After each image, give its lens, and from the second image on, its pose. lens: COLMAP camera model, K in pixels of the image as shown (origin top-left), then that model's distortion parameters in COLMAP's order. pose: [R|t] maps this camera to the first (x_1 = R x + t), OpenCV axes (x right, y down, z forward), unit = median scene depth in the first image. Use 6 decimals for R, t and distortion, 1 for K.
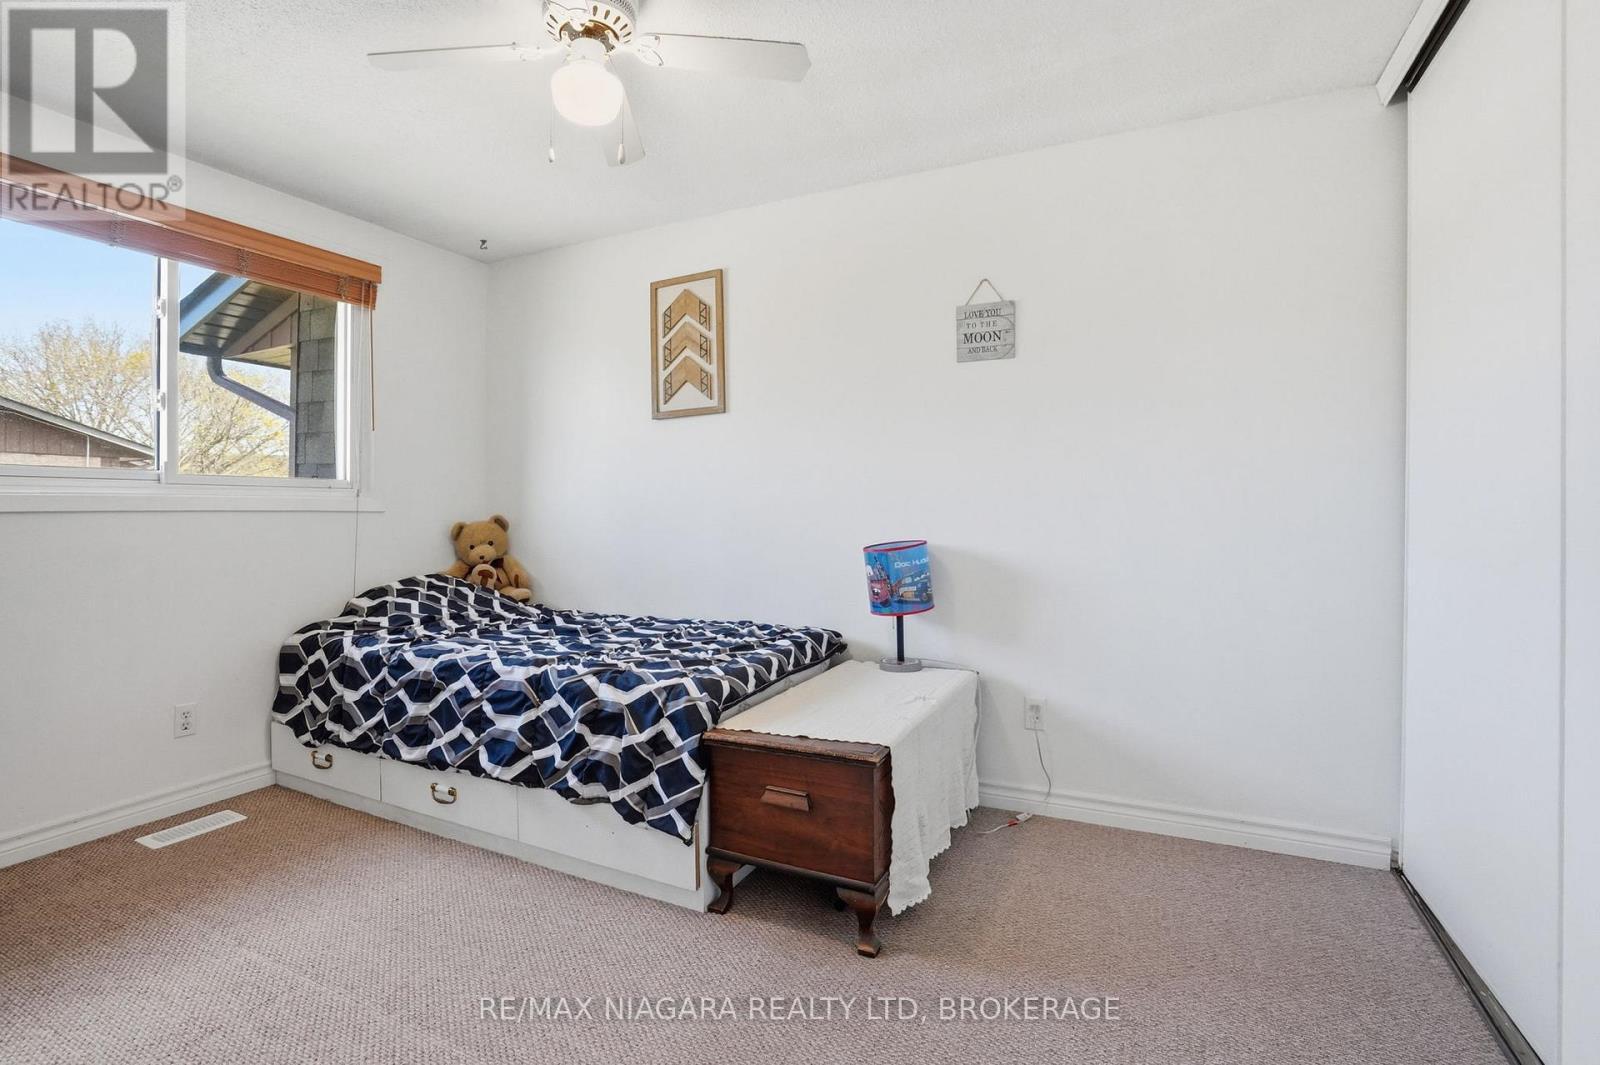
lens RADIAL K [[758.8, 0, 799.7], [0, 758.8, 510.2], [0, 0, 1]] dist [-0.060287, 0.022752]
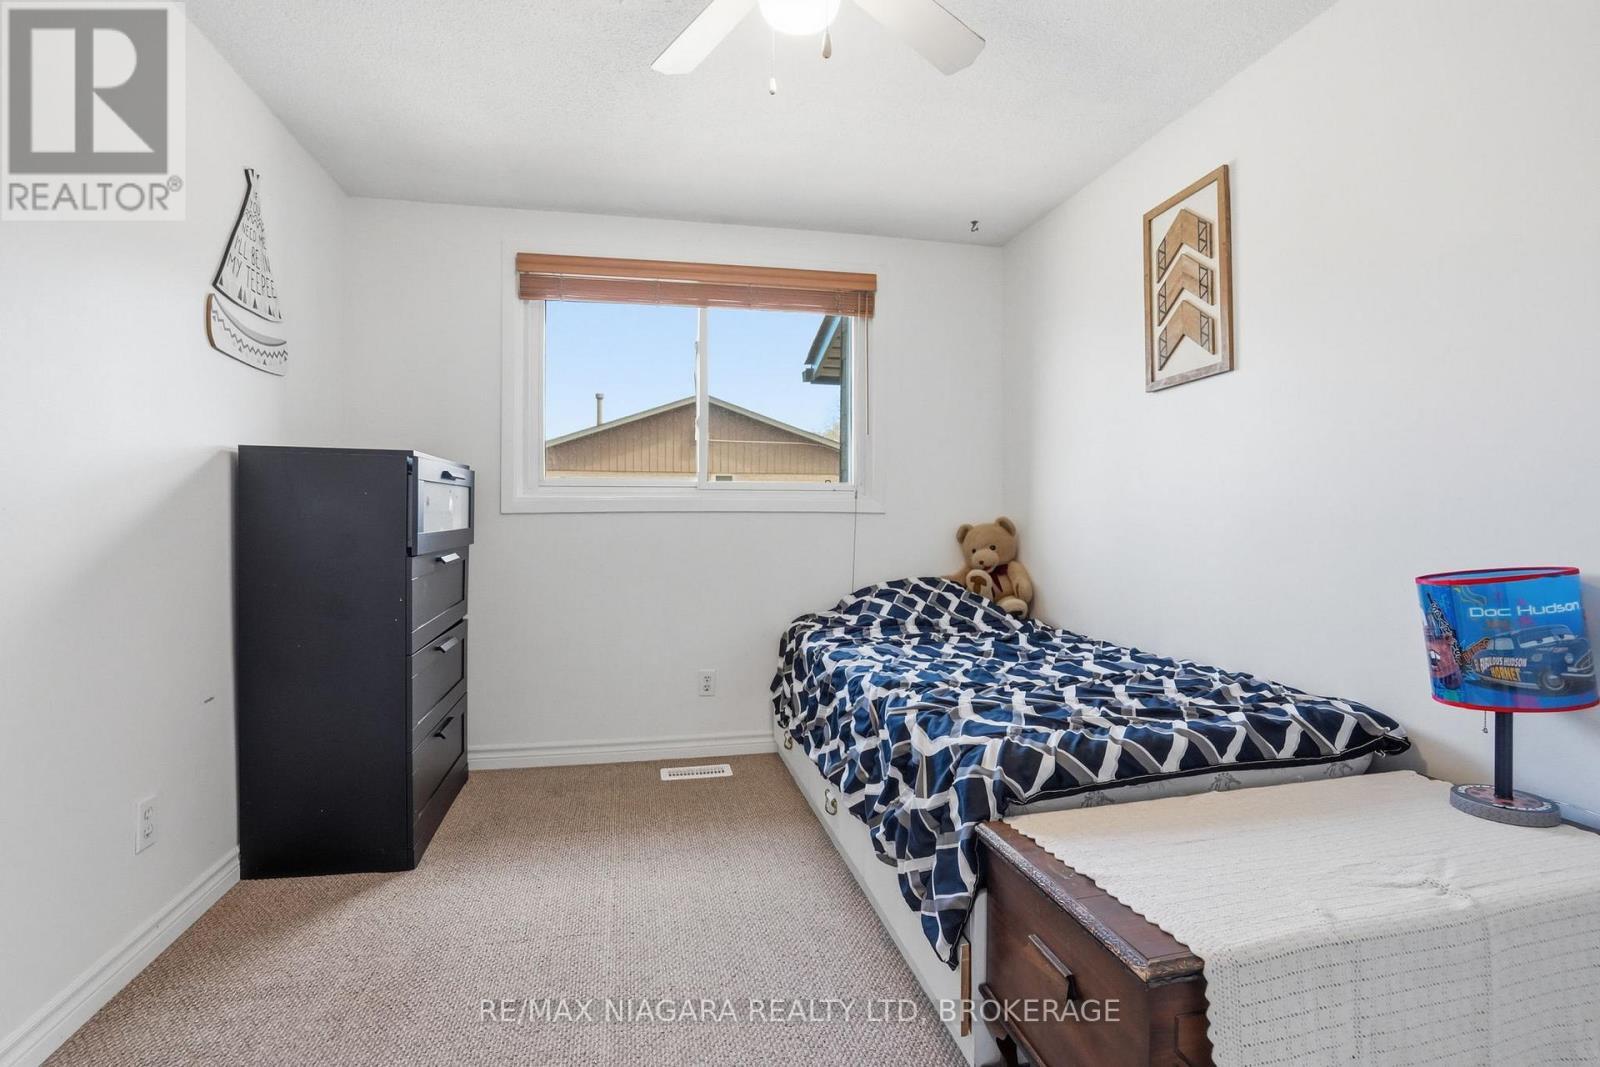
lens RADIAL K [[758.3, 0, 805.6], [0, 758.3, 527.5], [0, 0, 1]] dist [-0.059203, 0.021840]
pose [[0.625482, 0.013226, -0.780127, 0.209875], [-0.001848, 0.999879, 0.015470, 0.006274], [0.780237, -0.008235, 0.625430, 0.293677]]
